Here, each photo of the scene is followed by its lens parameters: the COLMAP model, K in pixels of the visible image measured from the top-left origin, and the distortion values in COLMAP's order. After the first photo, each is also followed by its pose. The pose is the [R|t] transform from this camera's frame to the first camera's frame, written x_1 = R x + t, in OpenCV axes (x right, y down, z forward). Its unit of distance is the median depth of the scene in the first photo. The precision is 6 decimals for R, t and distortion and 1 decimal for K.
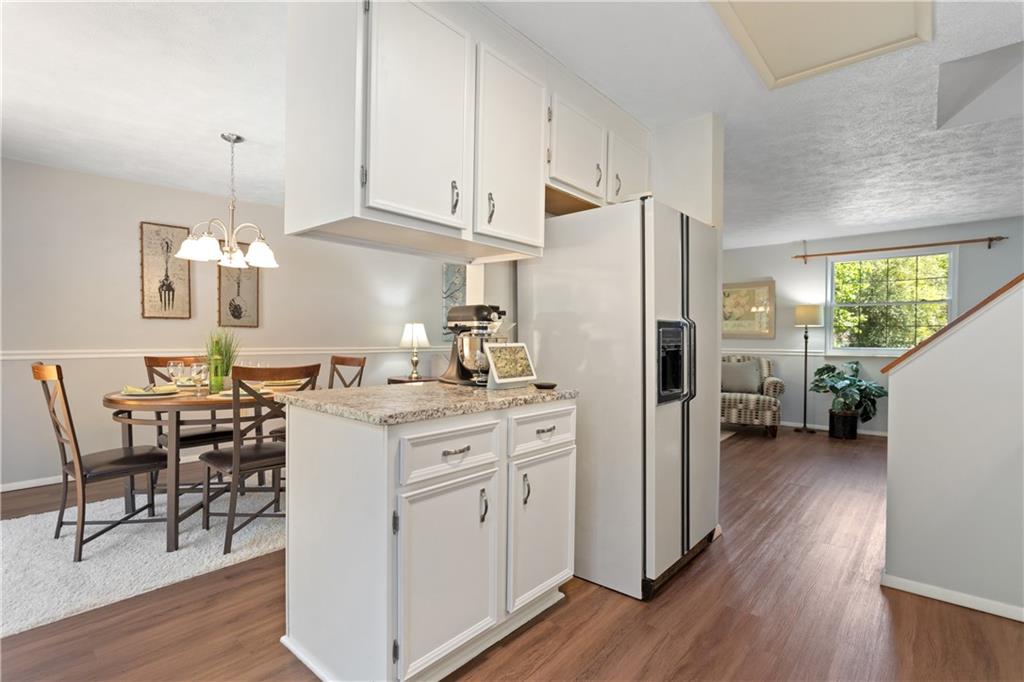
lens RADIAL K [[488.7, 0, 508.8], [0, 488.7, 343.2], [0, 0, 1]] dist [-0.014771, 0.005219]
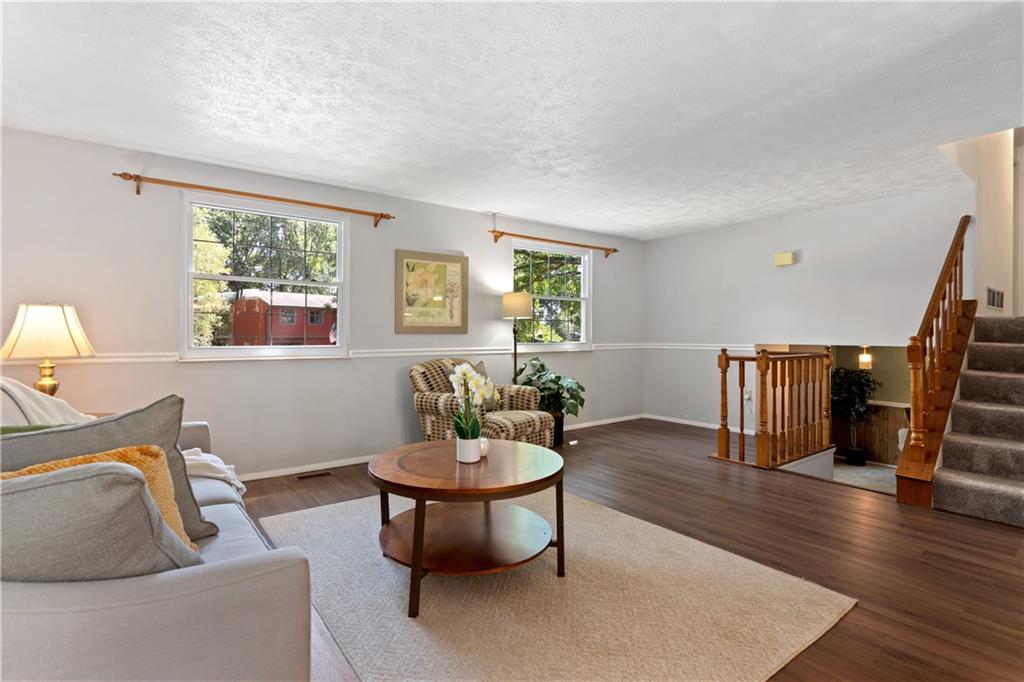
lens RADIAL K [[488.7, 0, 503.9], [0, 488.7, 334.1], [0, 0, 1]] dist [-0.014771, 0.005219]
pose [[0.217785, -0.005311, 0.975982, -0.201704], [0.014321, 0.999895, 0.002246, -0.009725], [-0.975892, 0.013488, 0.217838, 0.840642]]
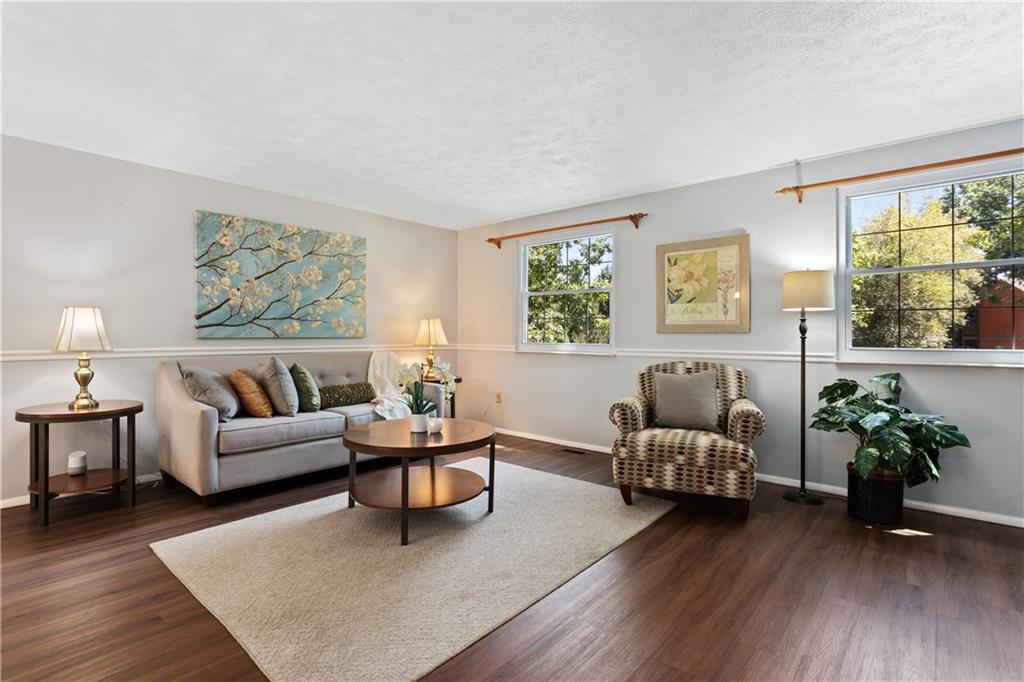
lens RADIAL K [[488.7, 0, 506.0], [0, 488.7, 333.7], [0, 0, 1]] dist [-0.014771, 0.005219]
pose [[0.999978, -0.005109, -0.004126, 0.274538], [0.005051, 0.999890, -0.013971, -0.001367], [0.004197, 0.013950, 0.999894, 0.443227]]
